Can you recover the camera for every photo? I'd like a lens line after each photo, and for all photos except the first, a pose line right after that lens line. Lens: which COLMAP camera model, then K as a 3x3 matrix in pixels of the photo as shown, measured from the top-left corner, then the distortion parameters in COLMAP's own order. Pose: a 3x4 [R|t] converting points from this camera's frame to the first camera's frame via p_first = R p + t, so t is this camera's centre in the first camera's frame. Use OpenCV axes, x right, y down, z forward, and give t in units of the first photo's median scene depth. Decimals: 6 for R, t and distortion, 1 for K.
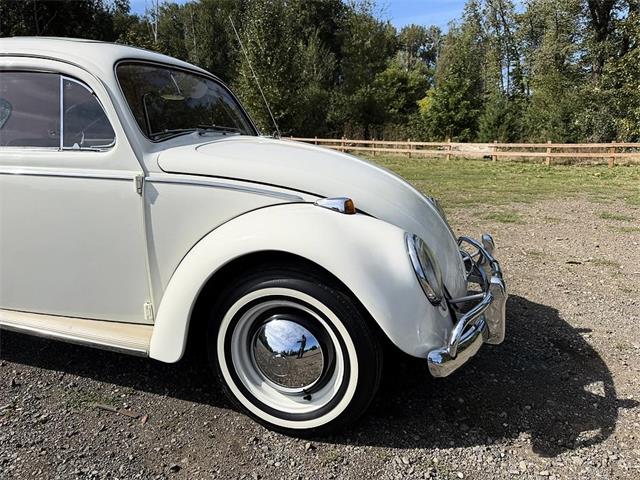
lens RADIAL K [[460.3, 0, 320.0], [0, 460.3, 240.0], [0, 0, 1]] dist [0.004761, -0.005004]
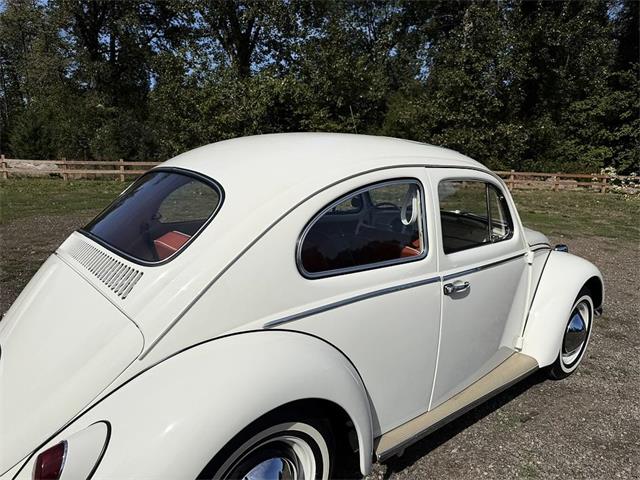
lens RADIAL K [[459.1, 0, 315.1], [0, 459.1, 239.2], [0, 0, 1]] dist [0.023944, -0.030501]
pose [[0.520266, -0.143822, 0.841807, -0.112131], [0.158454, 0.984858, 0.070332, -0.022034], [-0.839176, 0.096797, 0.535177, 0.043601]]
